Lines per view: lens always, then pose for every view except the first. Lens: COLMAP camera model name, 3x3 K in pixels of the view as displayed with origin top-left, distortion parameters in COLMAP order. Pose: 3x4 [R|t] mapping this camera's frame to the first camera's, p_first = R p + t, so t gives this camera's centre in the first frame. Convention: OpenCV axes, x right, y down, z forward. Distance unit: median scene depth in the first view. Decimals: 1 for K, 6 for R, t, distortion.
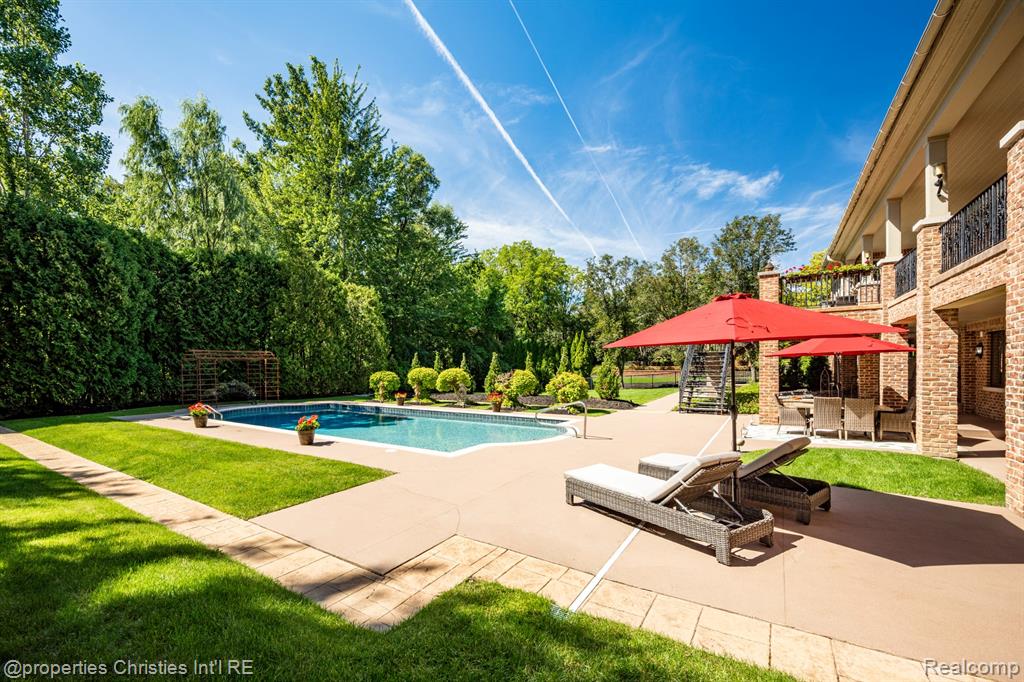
lens RADIAL K [[432.8, 0, 512.6], [0, 432.8, 346.4], [0, 0, 1]] dist [0.001206, 0.000007]
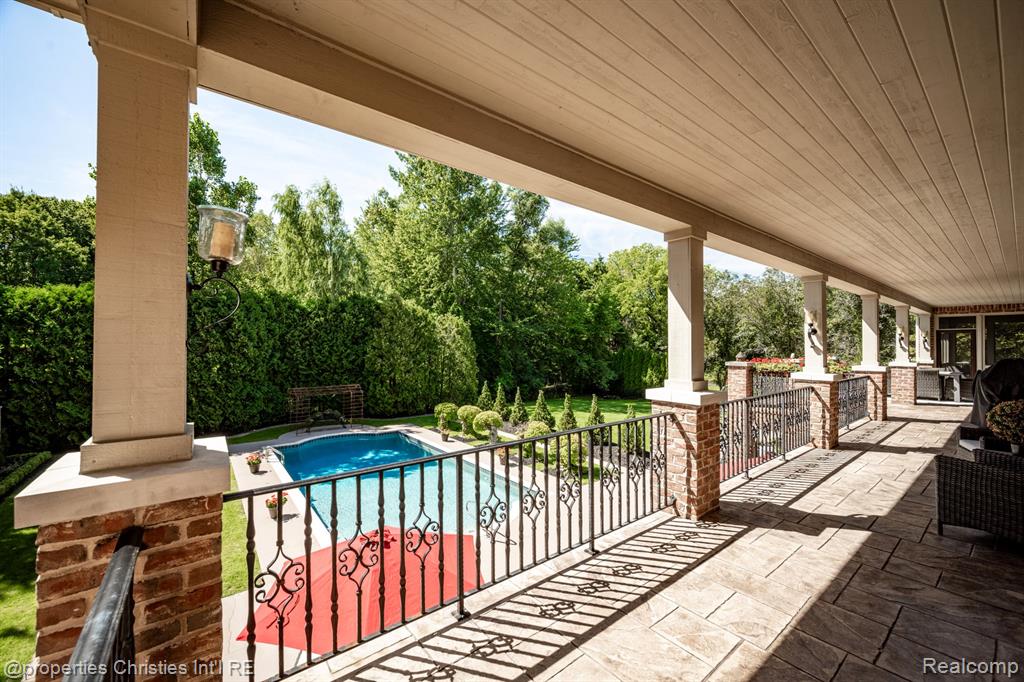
lens RADIAL K [[403.7, 0, 512.5], [0, 403.7, 338.2], [0, 0, 1]] dist [0.000577, 0.000690]
pose [[0.957498, 0.002429, -0.288429, 0.186840], [-0.008205, 0.999789, -0.018820, -0.098983], [0.288322, 0.020387, 0.957316, 0.020708]]
